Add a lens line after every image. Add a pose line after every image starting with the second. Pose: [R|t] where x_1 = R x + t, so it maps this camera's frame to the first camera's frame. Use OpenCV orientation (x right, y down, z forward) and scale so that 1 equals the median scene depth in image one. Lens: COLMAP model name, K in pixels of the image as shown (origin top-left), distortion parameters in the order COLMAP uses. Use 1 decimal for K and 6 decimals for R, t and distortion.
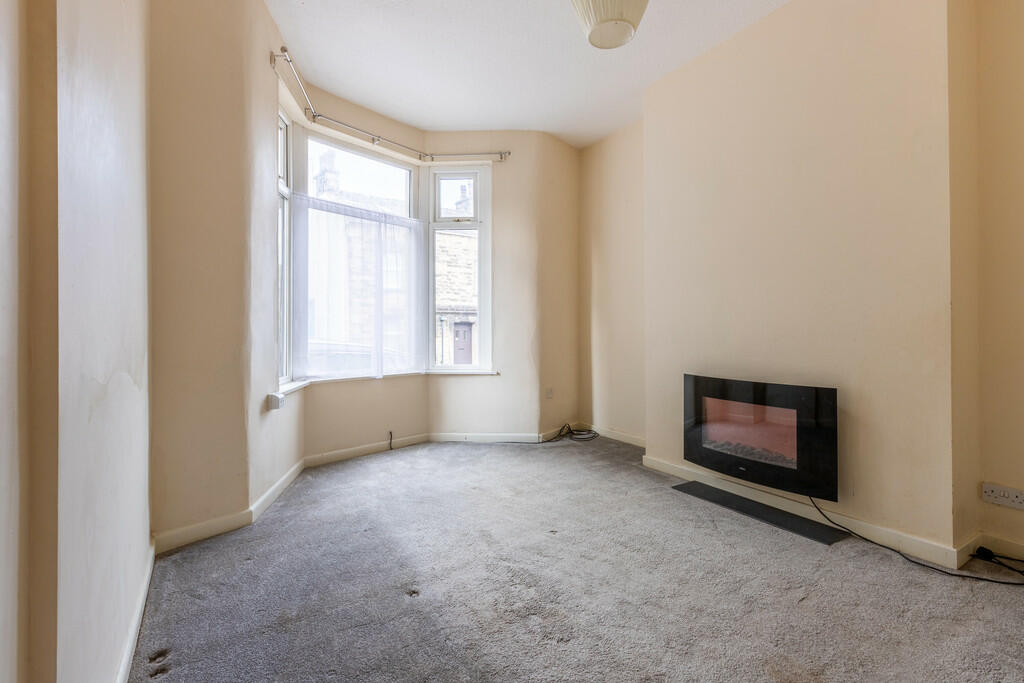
lens RADIAL K [[461.3, 0, 515.1], [0, 461.3, 327.2], [0, 0, 1]] dist [-0.001599, -0.000038]
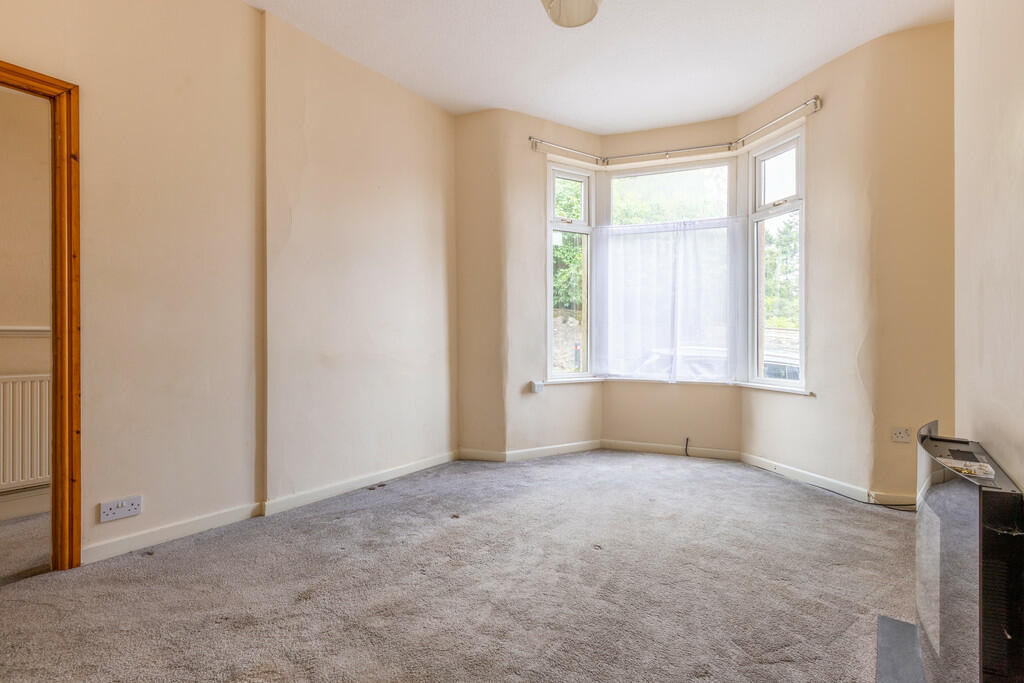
lens RADIAL K [[461.3, 0, 515.5], [0, 461.3, 340.1], [0, 0, 1]] dist [-0.001599, -0.000038]
pose [[0.358114, 0.006149, -0.933657, 0.500217], [0.002335, 0.999969, 0.007482, 0.004829], [0.933675, -0.004859, 0.358089, 0.276635]]
